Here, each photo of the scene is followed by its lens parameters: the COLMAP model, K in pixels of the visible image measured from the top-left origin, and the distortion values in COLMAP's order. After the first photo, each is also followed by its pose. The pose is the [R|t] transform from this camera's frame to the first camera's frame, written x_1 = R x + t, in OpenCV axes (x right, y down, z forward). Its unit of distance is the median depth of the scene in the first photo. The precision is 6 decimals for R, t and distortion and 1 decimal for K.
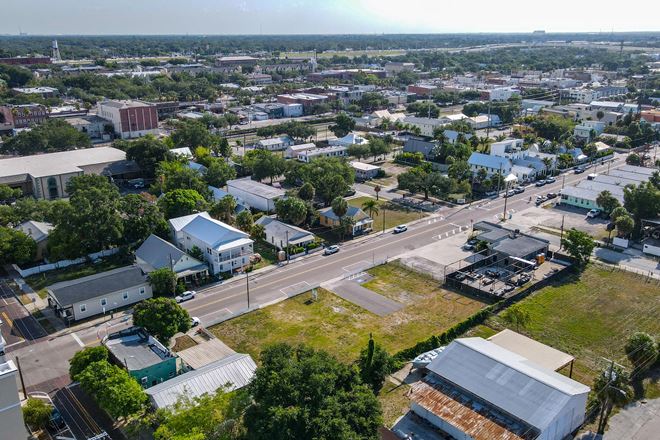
lens RADIAL K [[576.1, 0, 330.8], [0, 576.1, 217.8], [0, 0, 1]] dist [-0.005923, 0.049736]
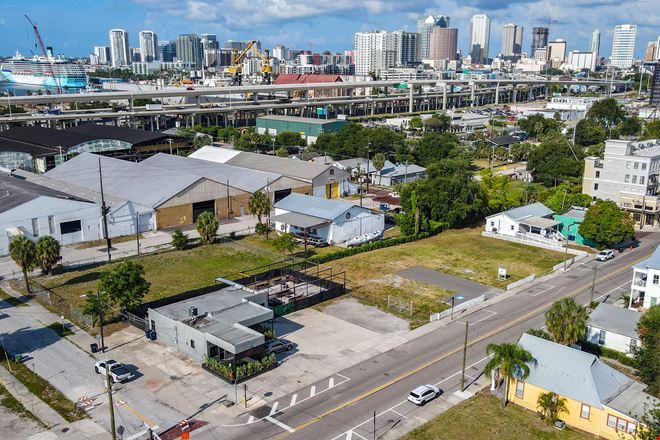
lens RADIAL K [[676.8, 0, 331.1], [0, 676.8, 254.8], [0, 0, 1]] dist [-0.006545, 0.049783]
pose [[-0.997030, 0.022156, -0.073753, 0.244781], [-0.023170, 0.827038, 0.561668, -0.365864], [0.073441, 0.561709, -0.824069, 1.488344]]
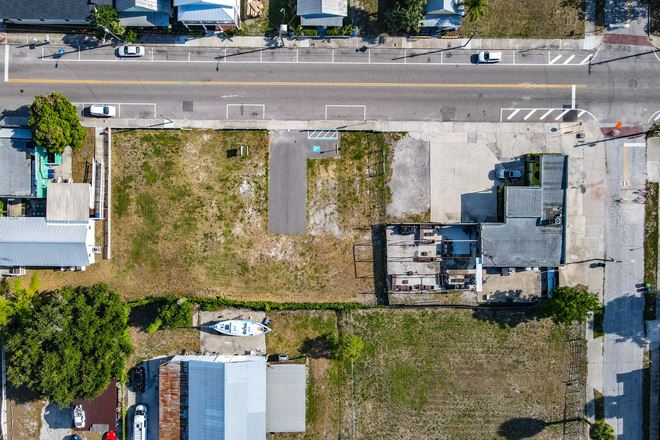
lens RADIAL K [[576.1, 0, 330.8], [0, 576.1, 217.8], [0, 0, 1]] dist [-0.005923, 0.049736]
pose [[0.754819, 0.655706, 0.017246, 0.104101], [-0.202396, 0.207818, 0.956999, -0.589805], [0.623926, -0.725852, 0.289577, 0.634071]]
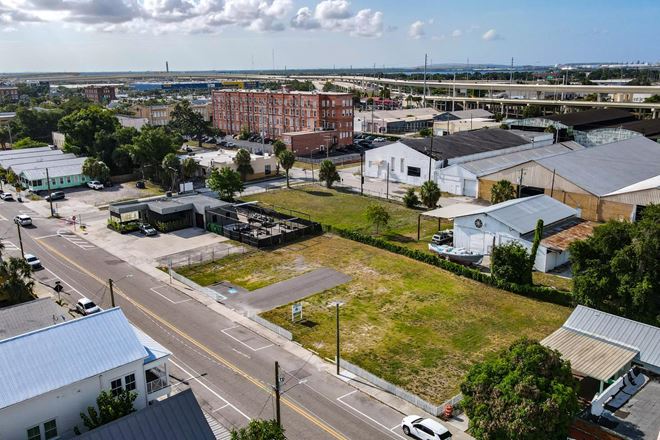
lens RADIAL K [[581.8, 0, 331.2], [0, 581.8, 218.2], [0, 0, 1]] dist [-0.004871, 0.046608]
pose [[-0.037068, -0.244993, 0.968816, -0.483486], [0.320025, 0.915514, 0.243758, -0.072390], [-0.946684, 0.319081, 0.044467, 0.761771]]
